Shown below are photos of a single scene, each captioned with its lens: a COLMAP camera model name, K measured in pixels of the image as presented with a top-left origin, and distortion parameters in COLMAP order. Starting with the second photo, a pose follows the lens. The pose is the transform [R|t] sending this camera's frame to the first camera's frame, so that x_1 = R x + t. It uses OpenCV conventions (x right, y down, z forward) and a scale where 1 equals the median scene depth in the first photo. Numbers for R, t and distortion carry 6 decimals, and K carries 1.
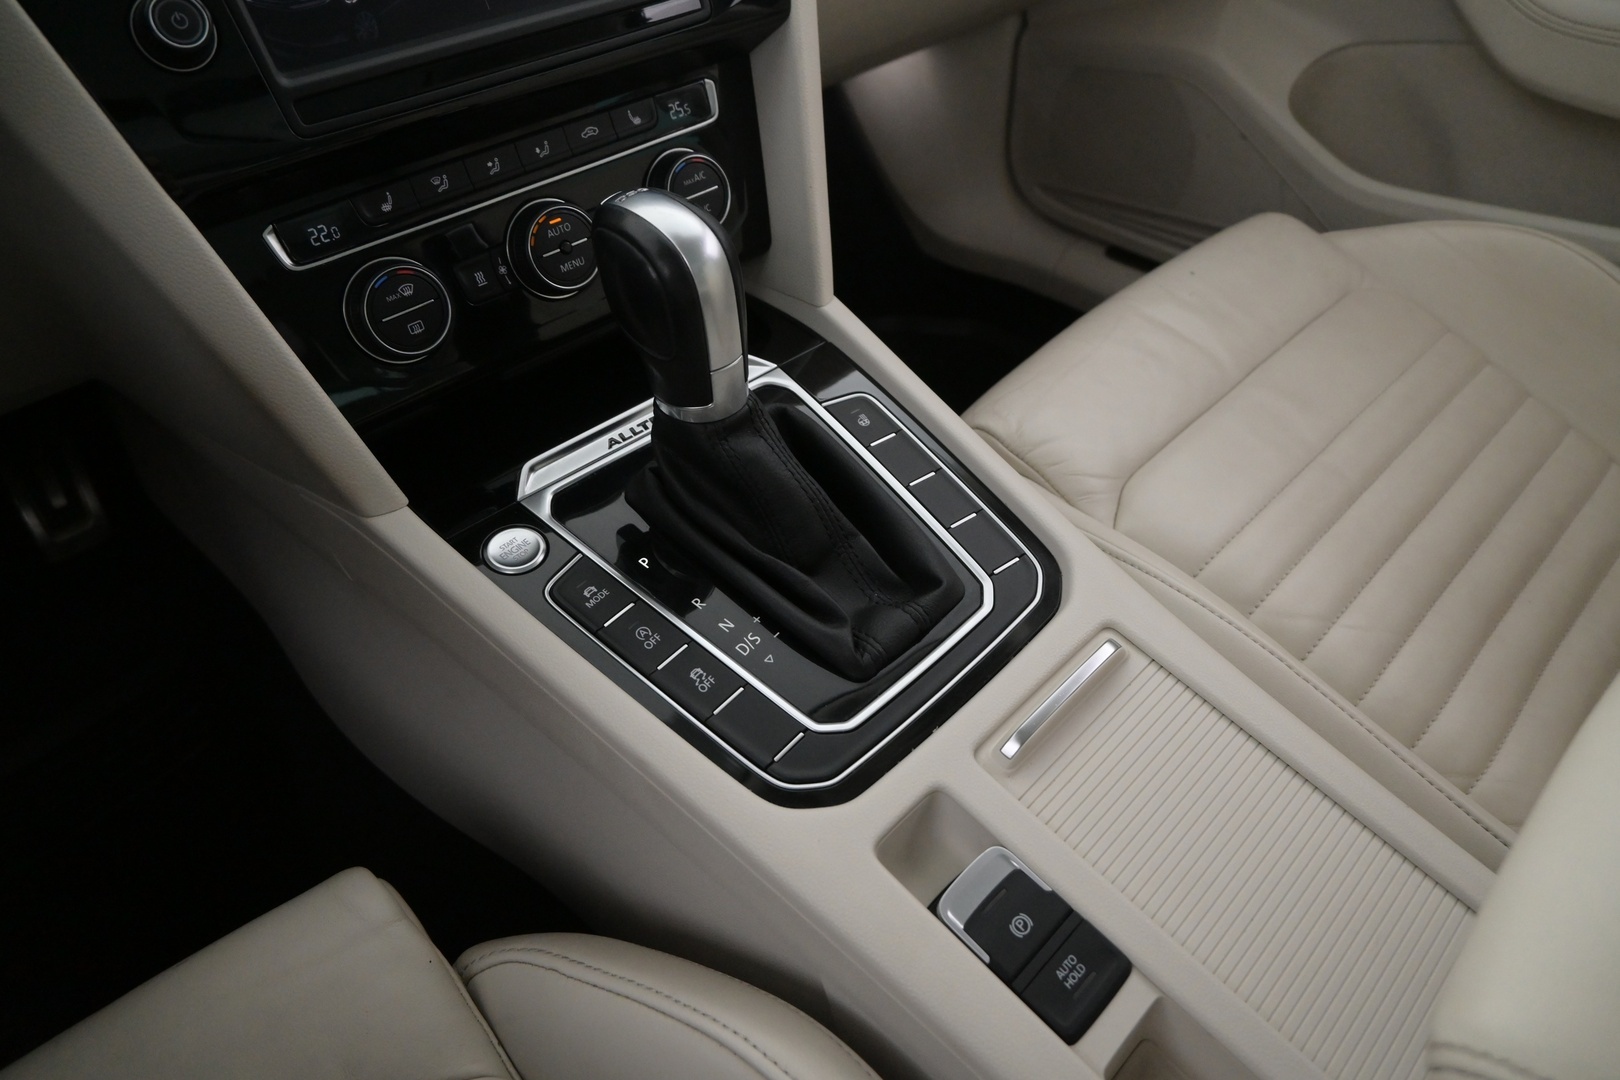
lens RADIAL K [[1096.6, 0, 810.0], [0, 1096.6, 540.0], [0, 0, 1]] dist [-0.005449, -0.002964]
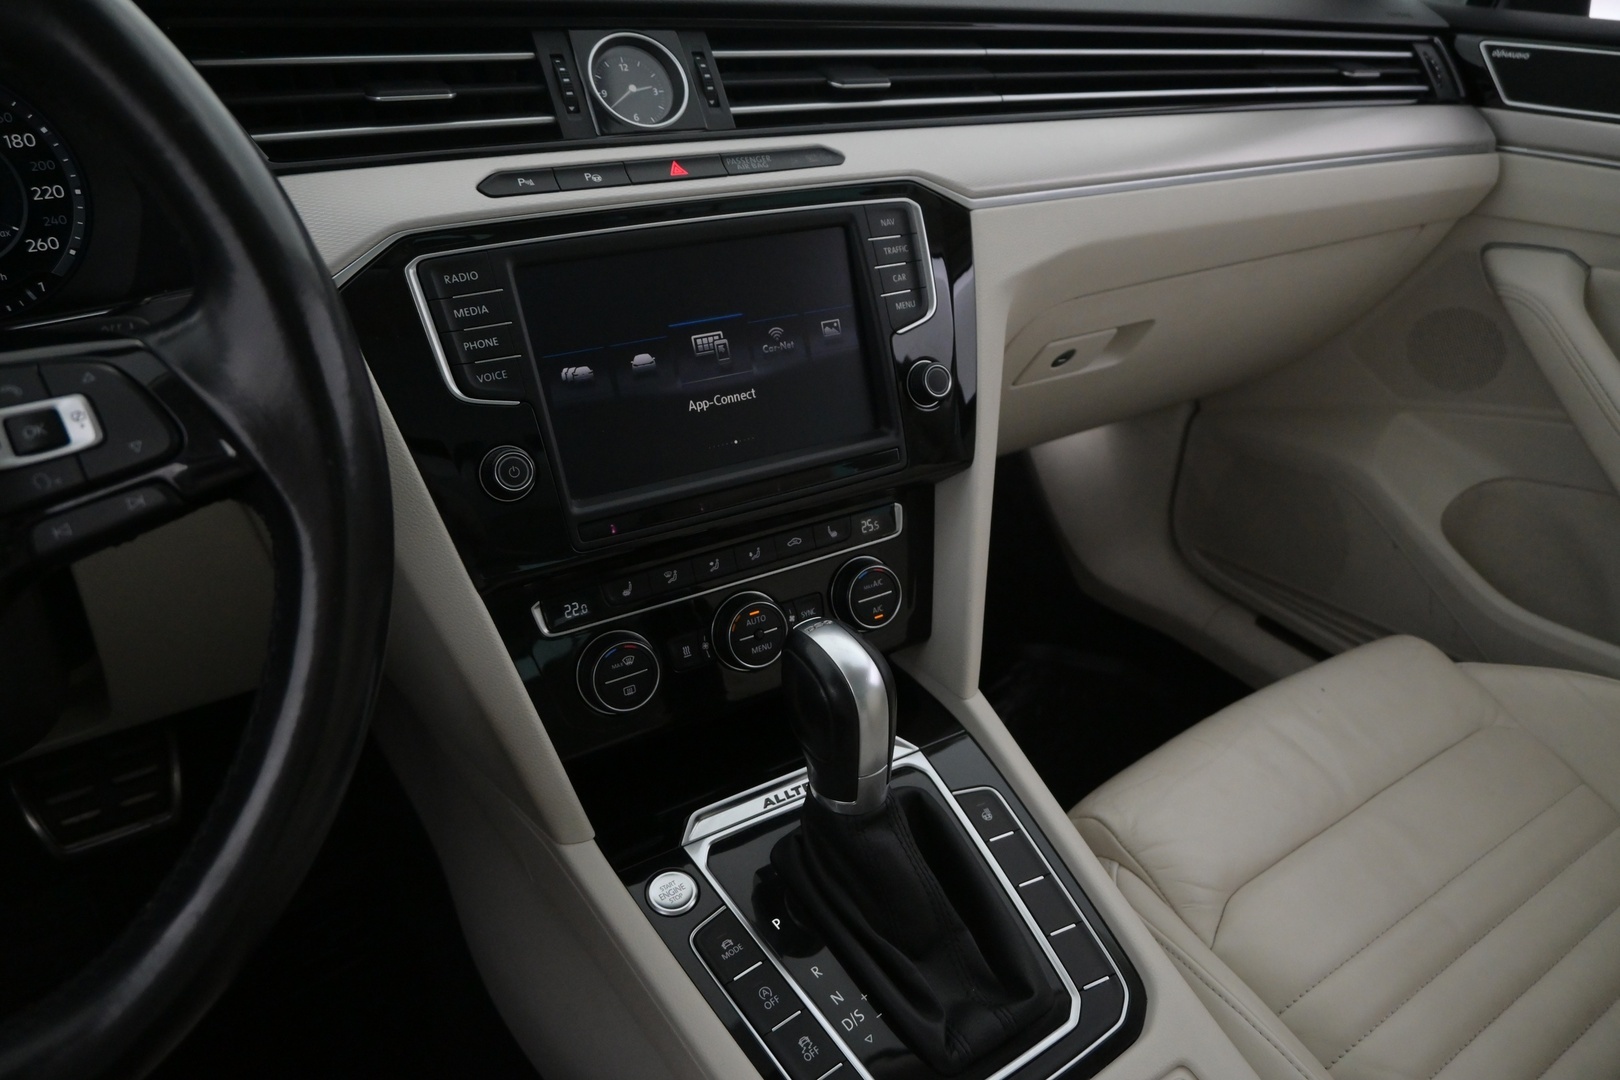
lens RADIAL K [[1096.6, 0, 810.0], [0, 1096.6, 540.0], [0, 0, 1]] dist [-0.005449, -0.002964]
pose [[0.978360, 0.139919, -0.152431, 0.003172], [-0.168670, 0.966017, -0.195863, -0.141017], [0.119846, 0.217335, 0.968712, -0.195208]]
